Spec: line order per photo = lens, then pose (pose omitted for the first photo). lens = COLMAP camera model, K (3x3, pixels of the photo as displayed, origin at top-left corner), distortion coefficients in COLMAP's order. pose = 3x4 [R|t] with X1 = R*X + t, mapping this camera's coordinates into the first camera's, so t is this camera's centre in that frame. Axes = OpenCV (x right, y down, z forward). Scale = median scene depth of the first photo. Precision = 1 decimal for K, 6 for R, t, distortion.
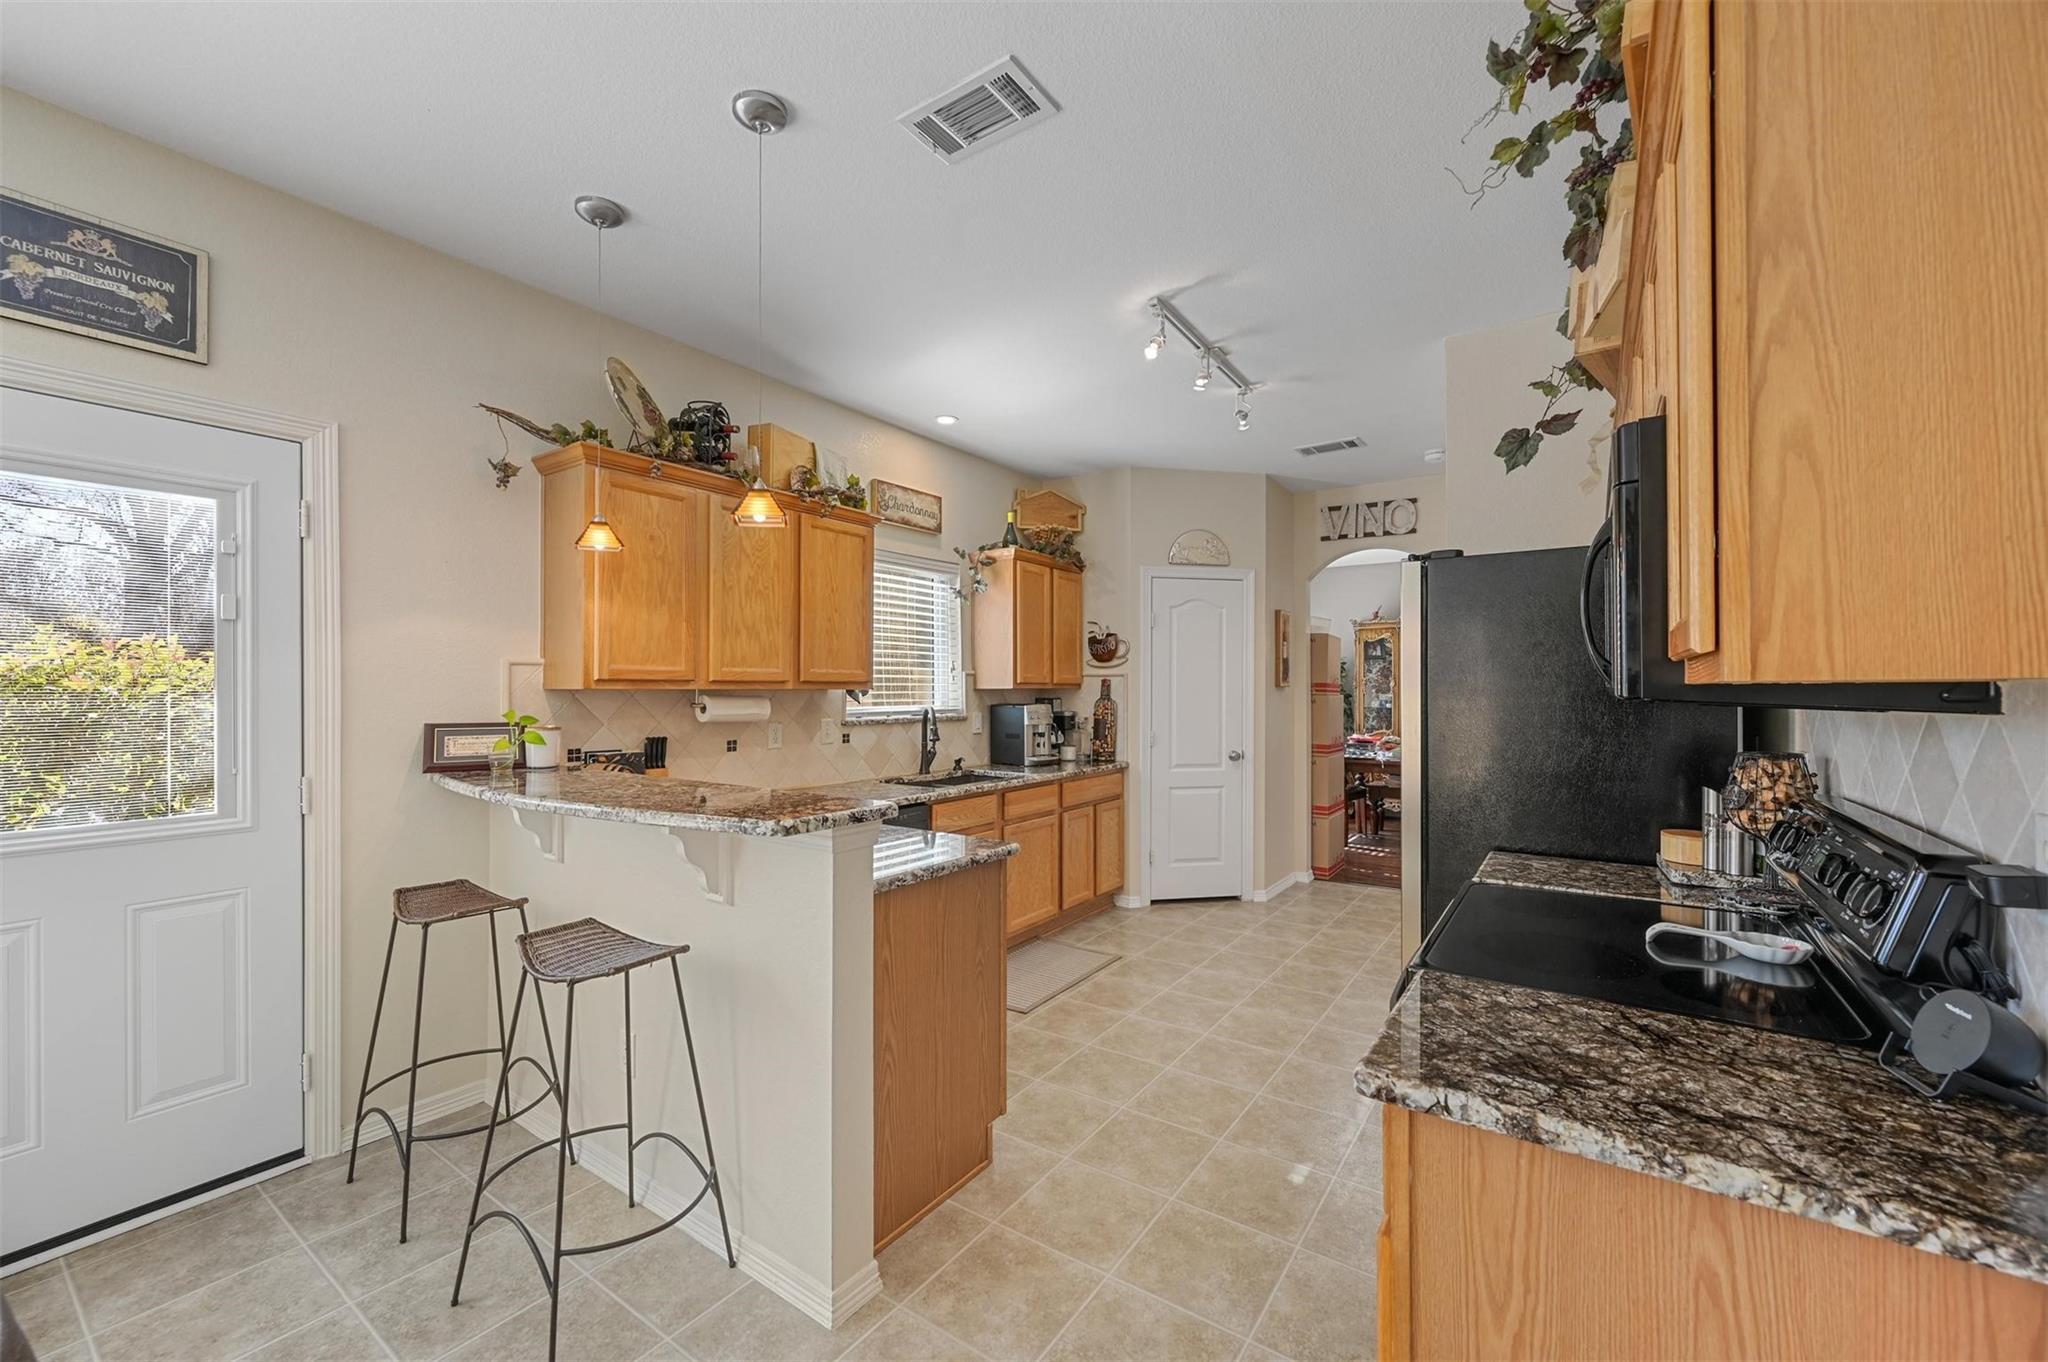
lens RADIAL K [[803.9, 0, 1032.1], [0, 803.9, 688.4], [0, 0, 1]] dist [0.000062, 0.000337]
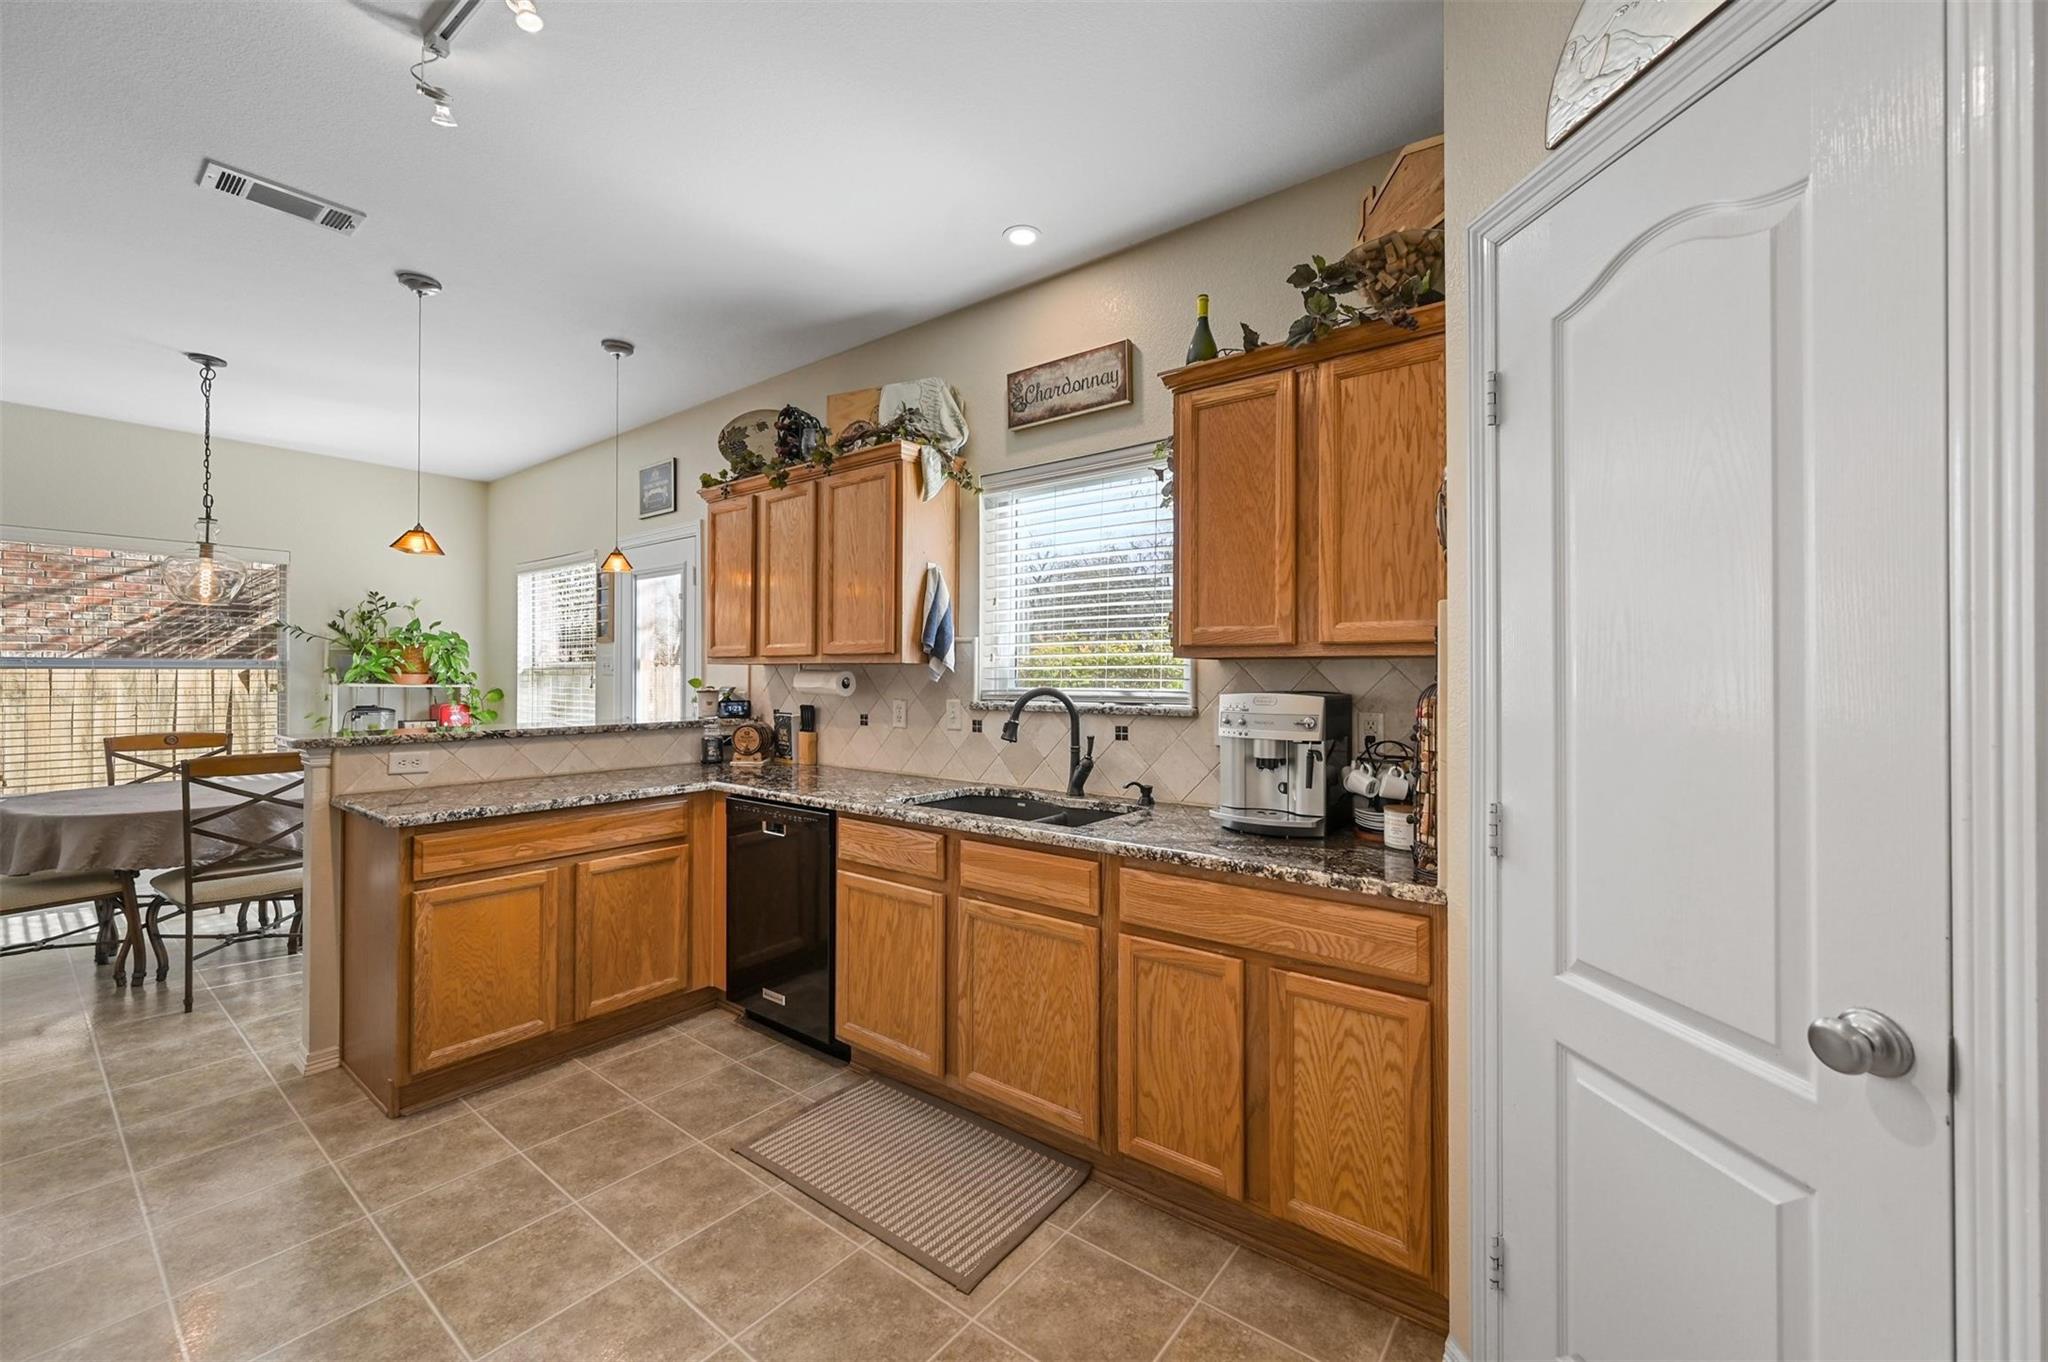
lens RADIAL K [[803.9, 0, 1033.5], [0, 803.9, 671.5], [0, 0, 1]] dist [0.000062, 0.000337]
pose [[-0.050752, -0.007386, -0.998684, 0.583787], [-0.000305, 0.999973, -0.007380, 0.015417], [0.998711, -0.000070, -0.050753, 1.162990]]
